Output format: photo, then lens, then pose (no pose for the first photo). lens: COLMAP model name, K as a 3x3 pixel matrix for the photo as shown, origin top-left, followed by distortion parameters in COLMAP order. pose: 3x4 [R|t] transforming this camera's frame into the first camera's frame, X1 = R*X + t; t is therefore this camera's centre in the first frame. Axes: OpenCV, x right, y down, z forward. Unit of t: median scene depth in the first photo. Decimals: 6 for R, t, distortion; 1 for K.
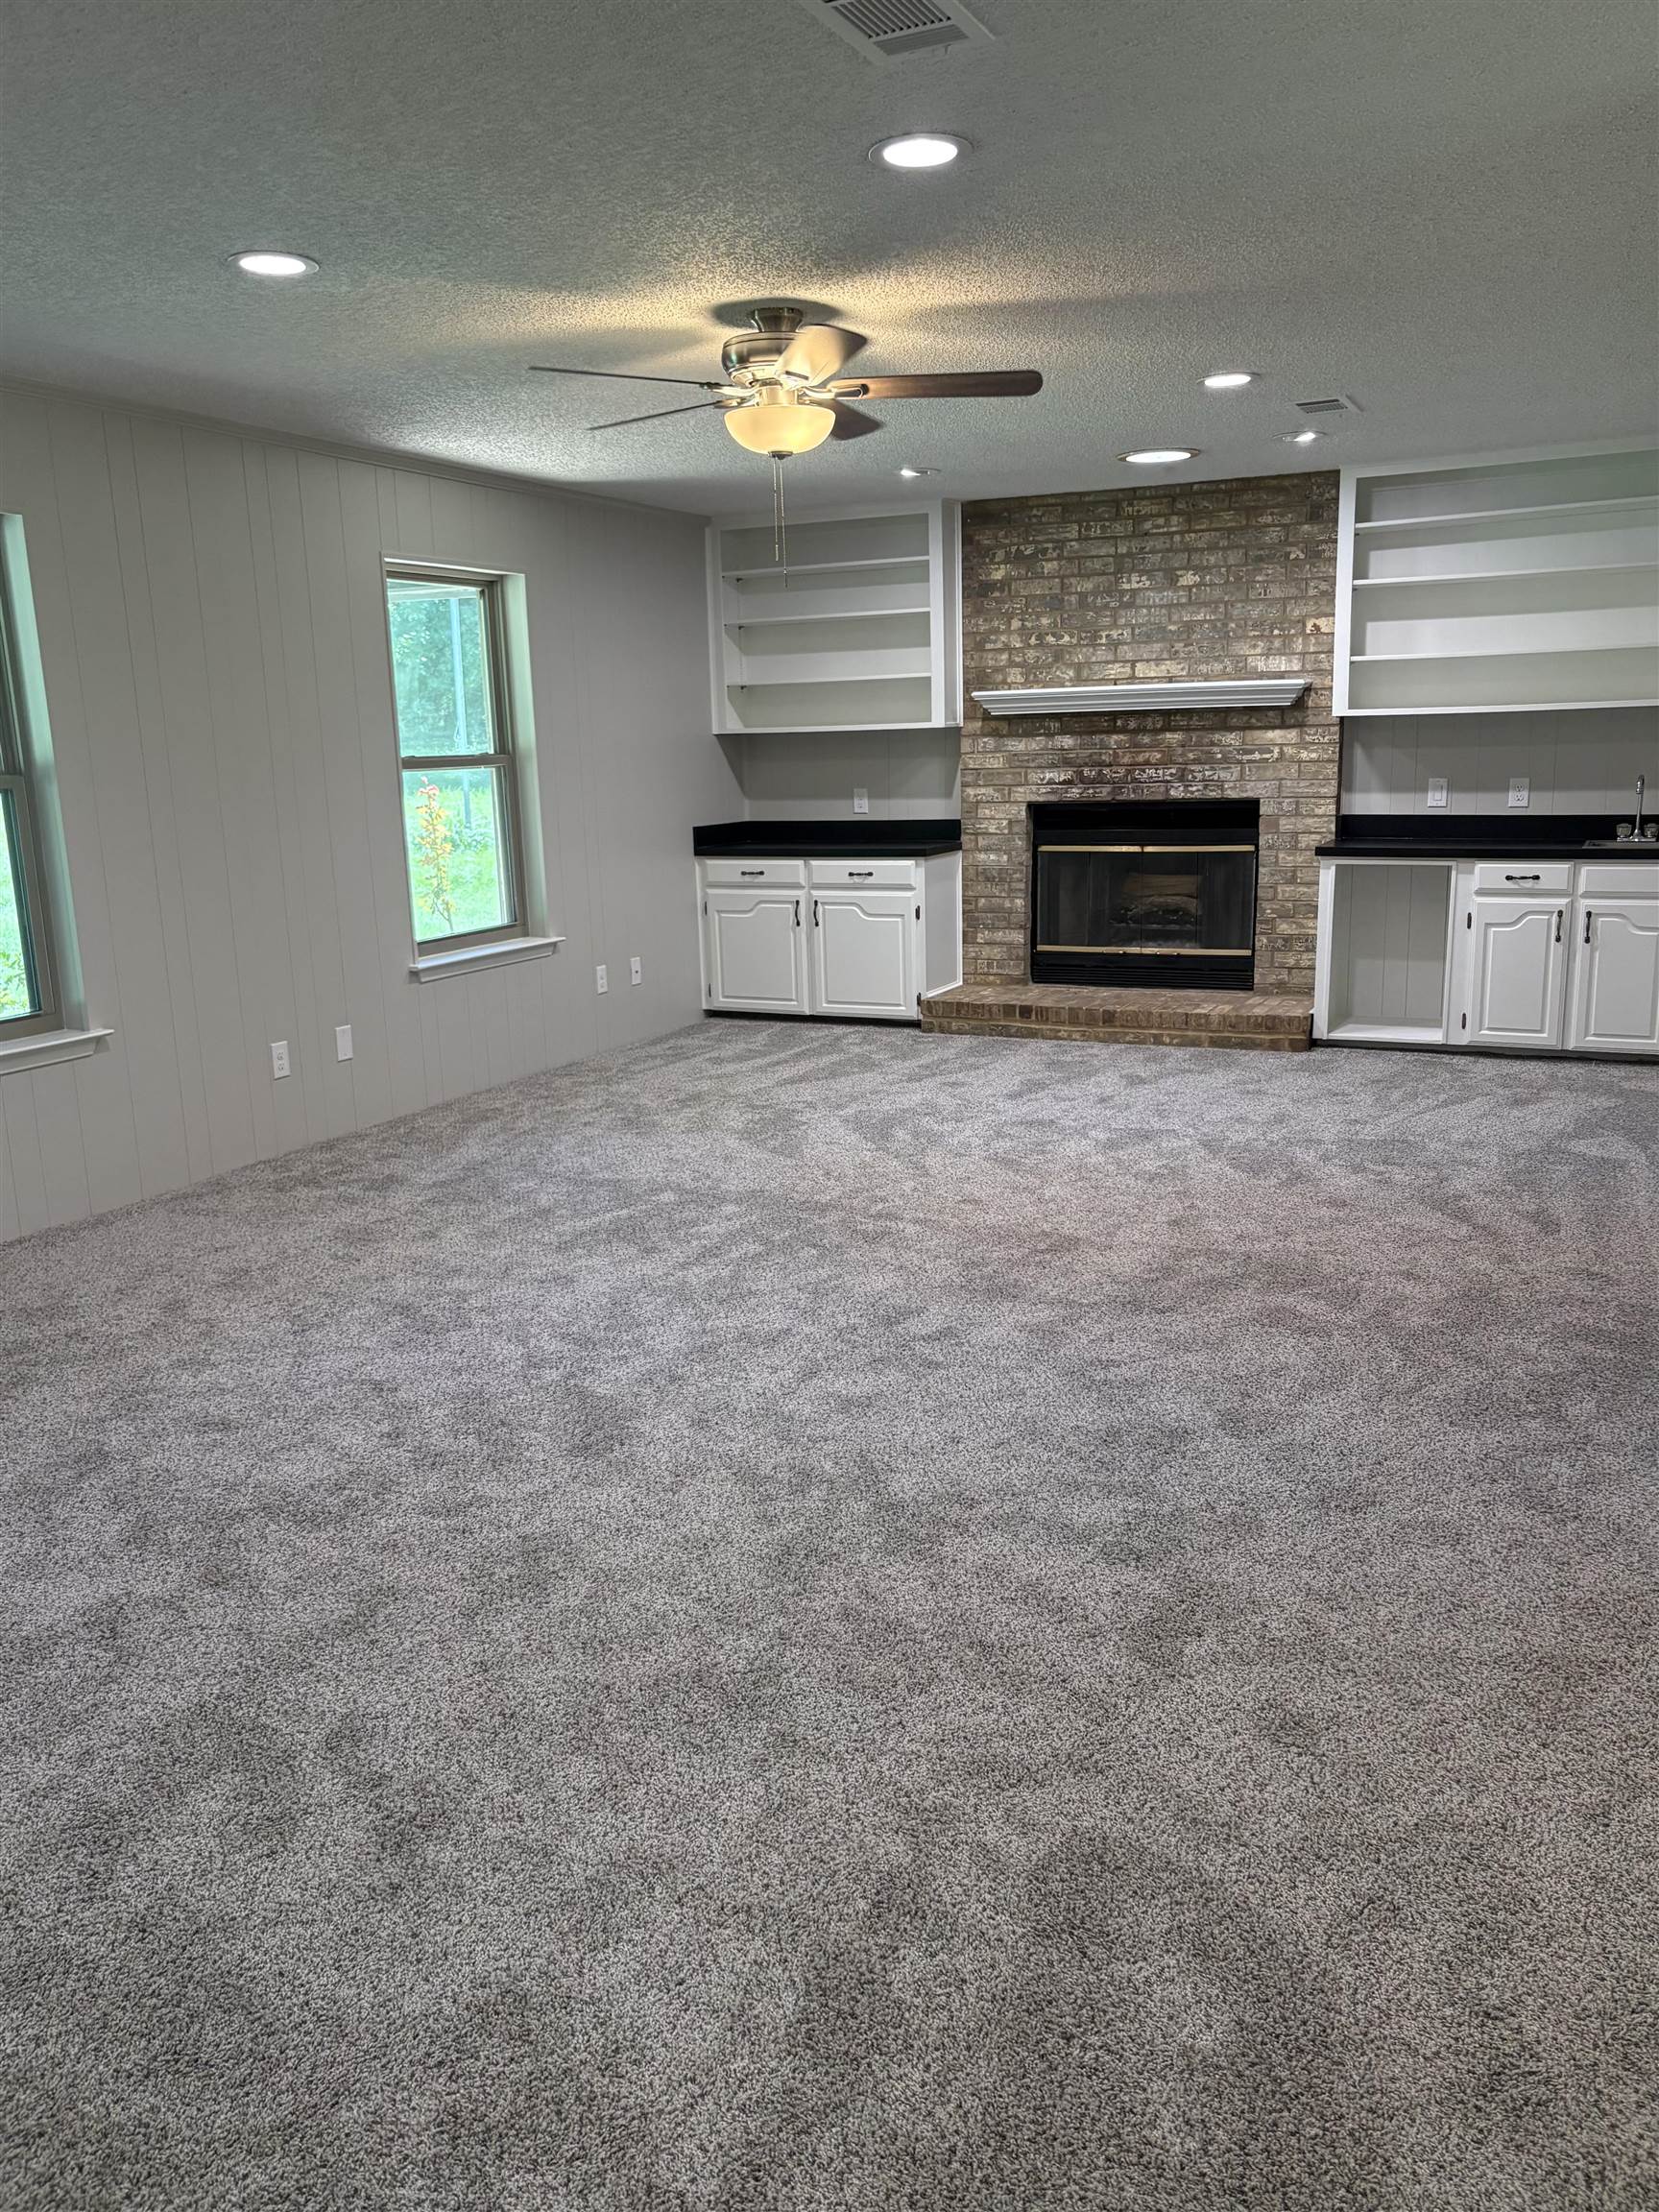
lens RADIAL K [[1681.9, 0, 829.8], [0, 1681.9, 1122.9], [0, 0, 1]] dist [0.055877, -0.059972]
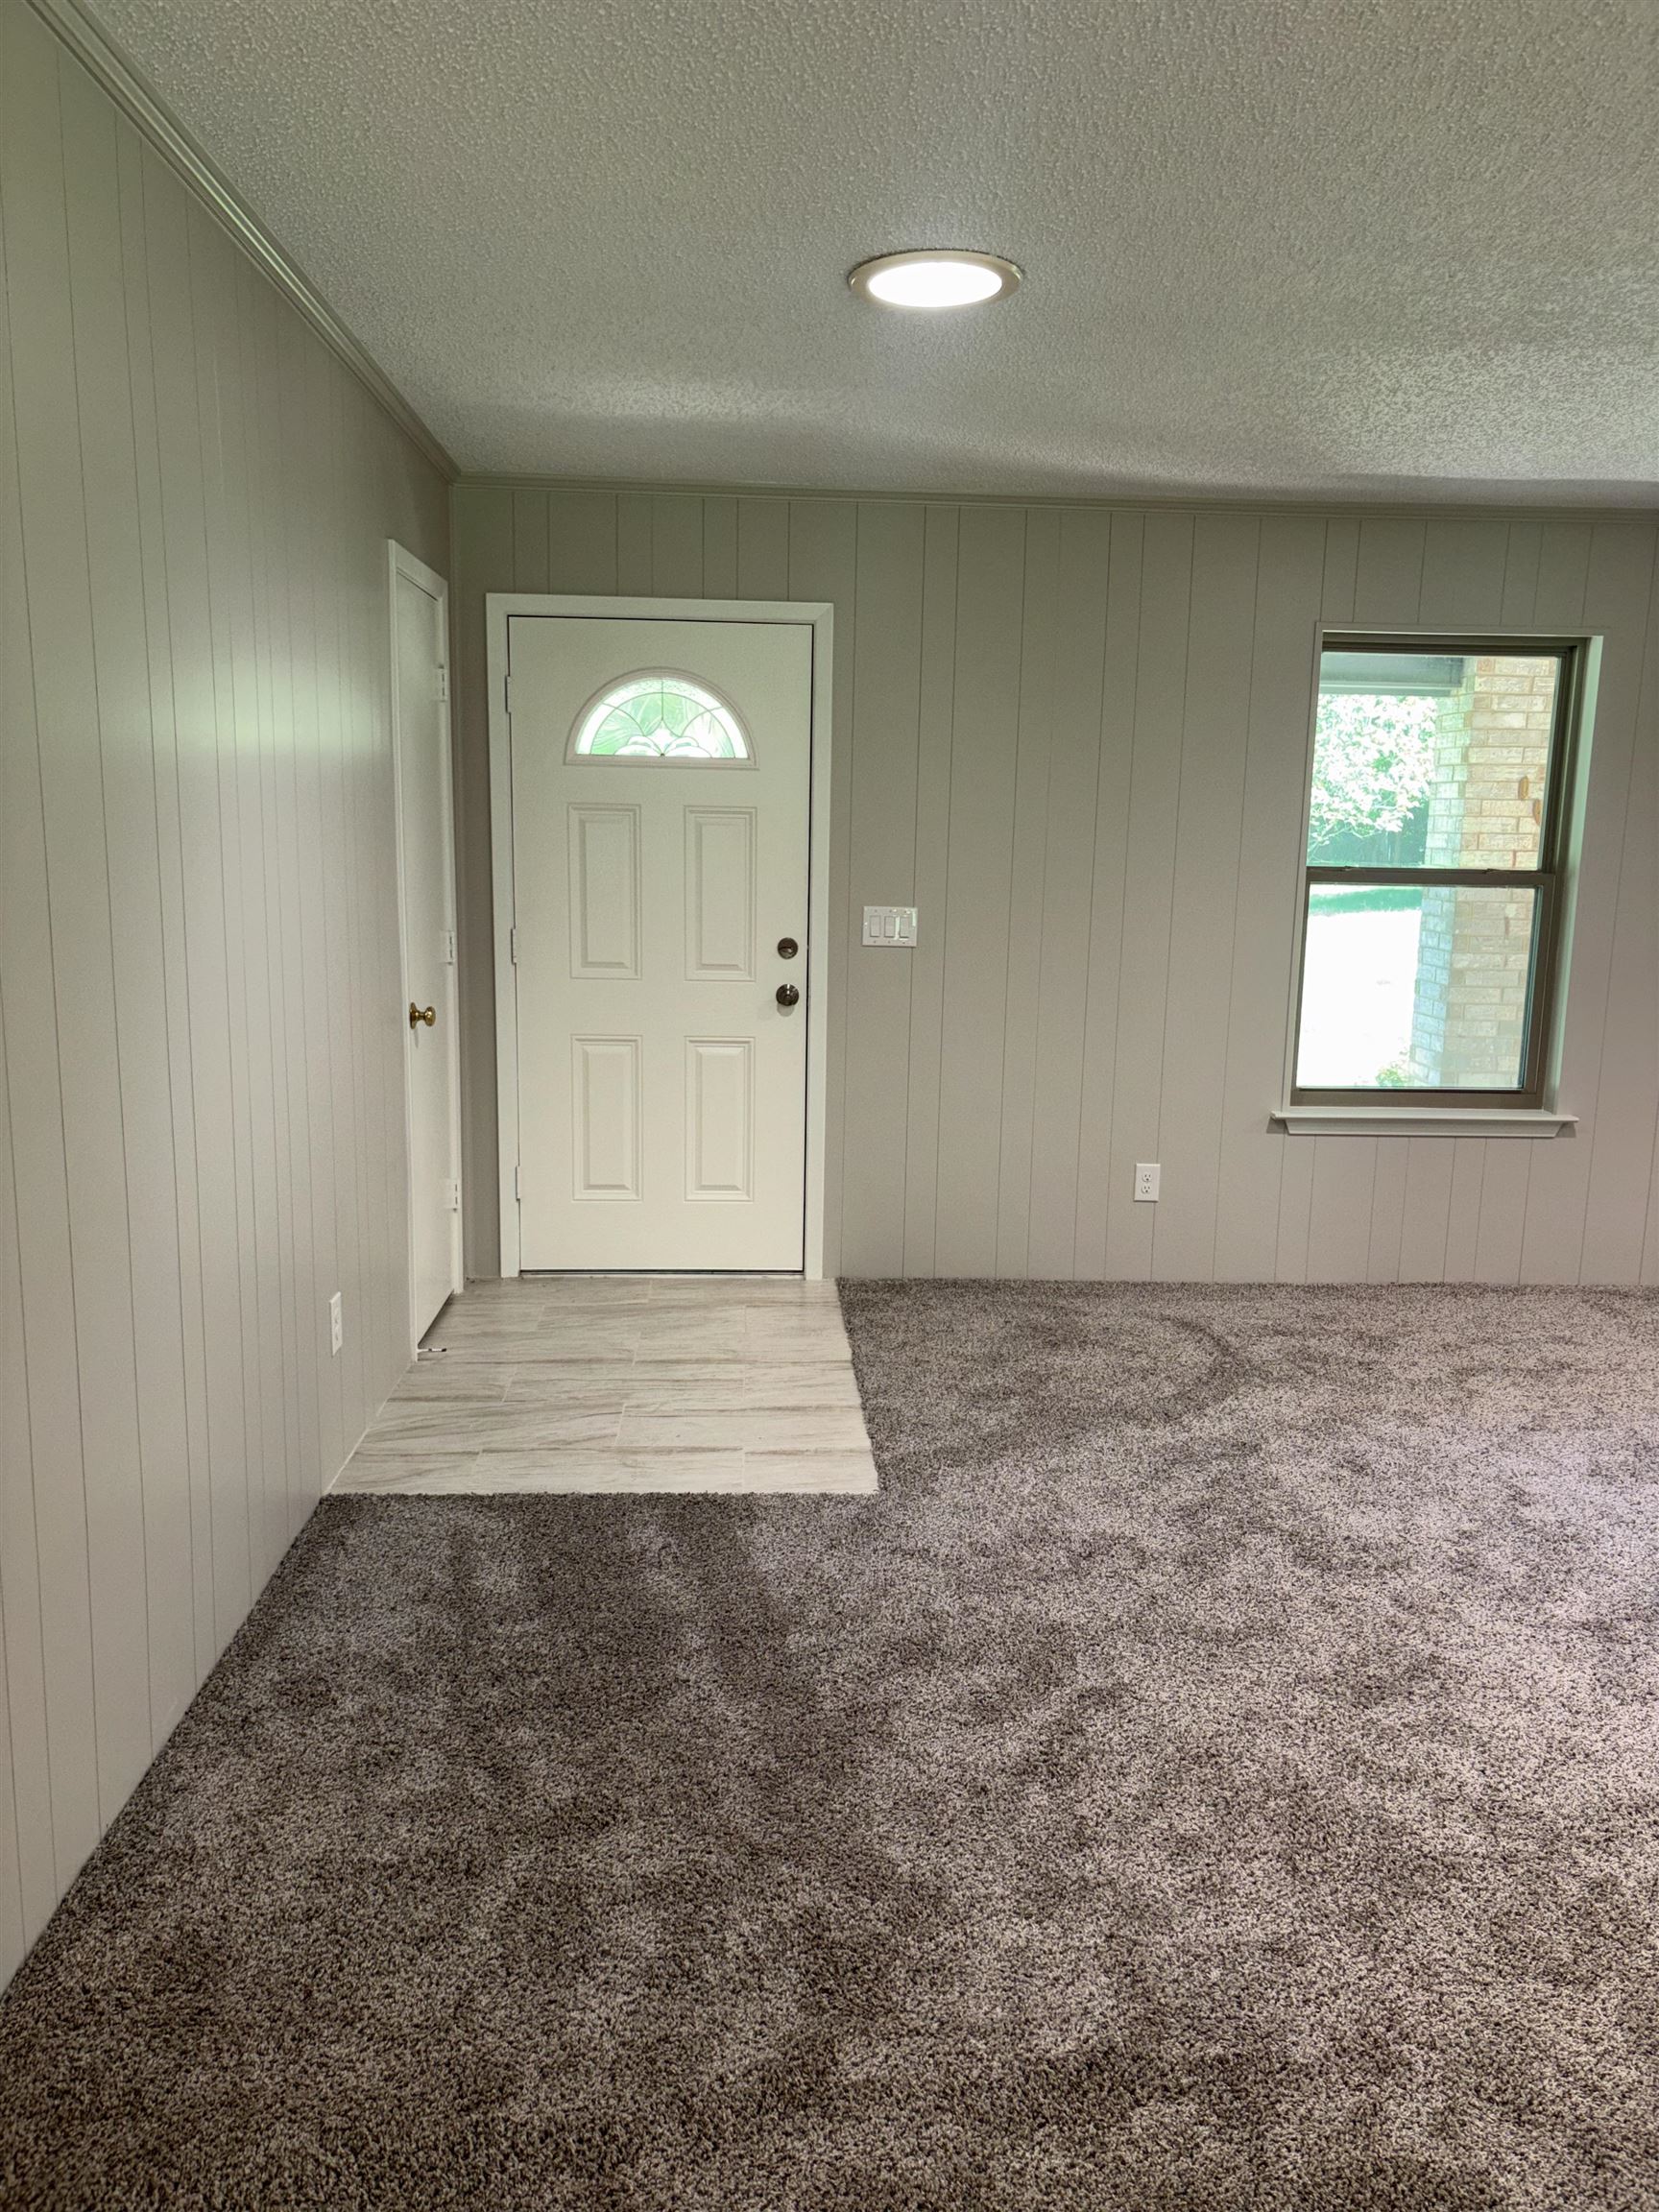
lens RADIAL K [[1681.9, 0, 851.3], [0, 1681.9, 1125.9], [0, 0, 1]] dist [0.055877, -0.059972]
pose [[0.475242, 0.185452, -0.860089, 0.452349], [-0.227832, 0.970132, 0.083291, -0.060050], [0.849846, 0.156372, 0.503299, 0.169101]]
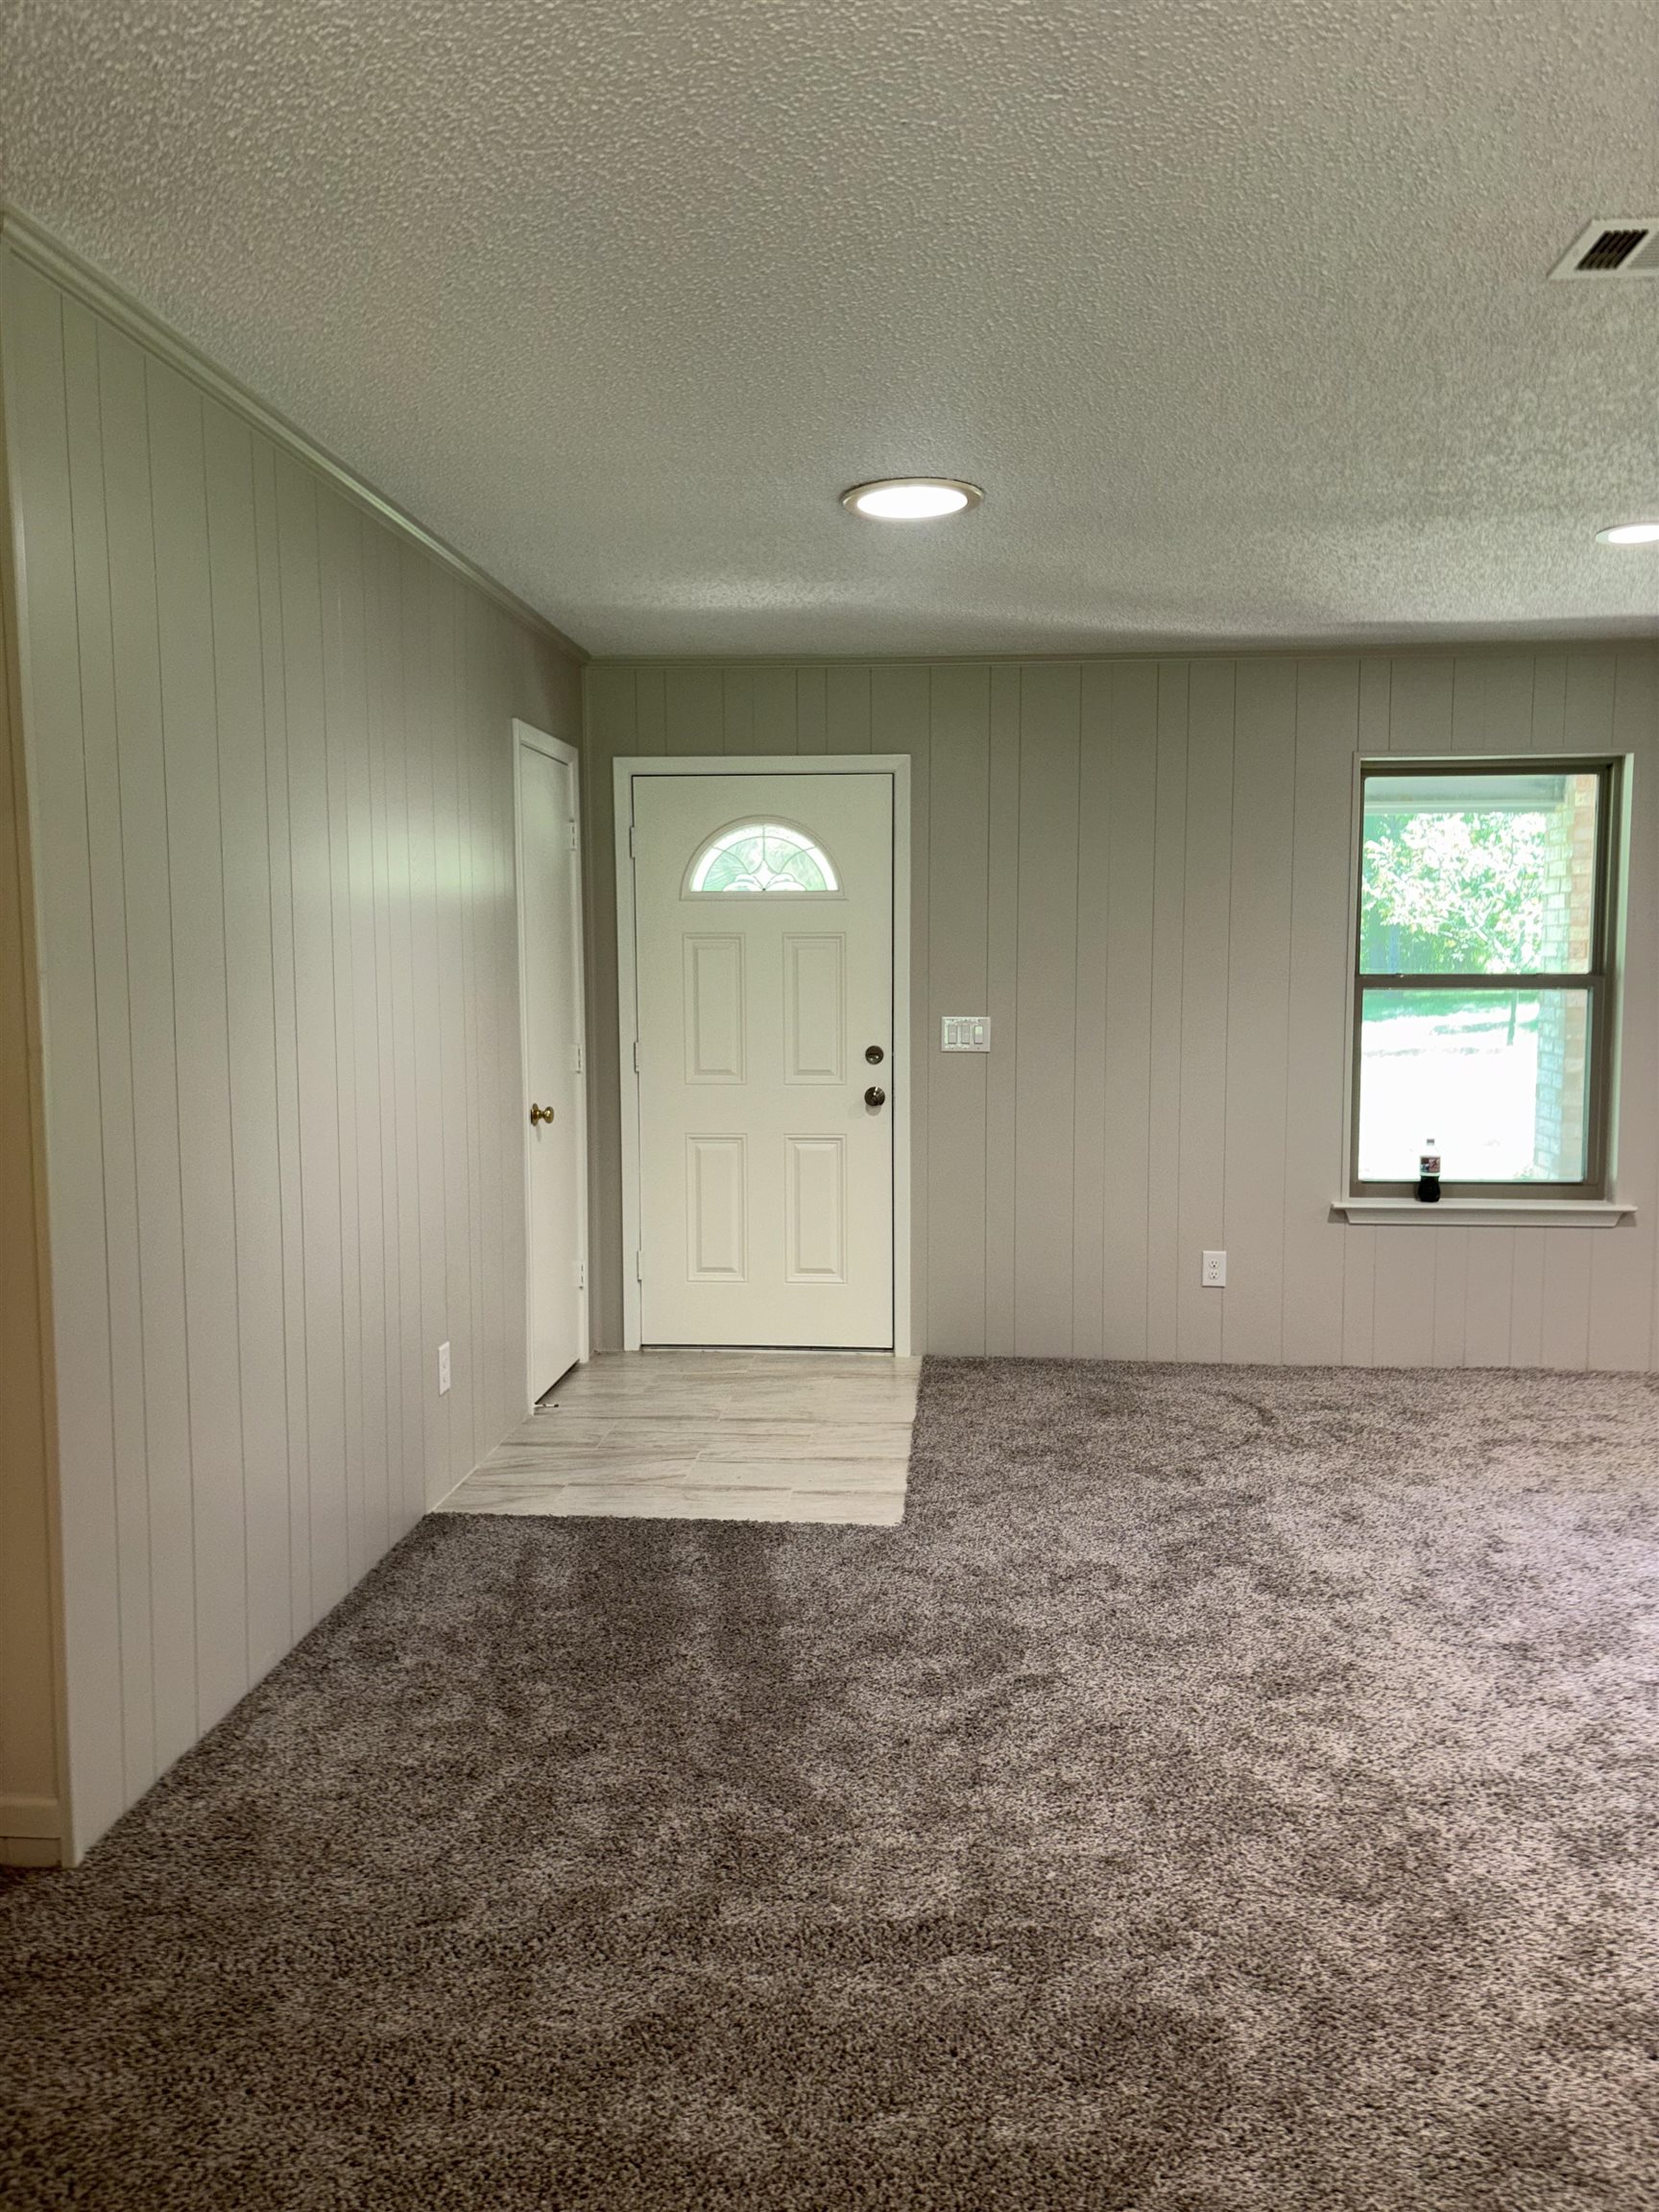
lens RADIAL K [[1681.9, 0, 847.7], [0, 1681.9, 1105.2], [0, 0, 1]] dist [0.055877, -0.059972]
pose [[0.349970, 0.104517, -0.930912, 0.695681], [-0.215561, 0.976073, 0.028549, -0.070752], [0.911622, 0.190677, 0.364126, 0.235262]]
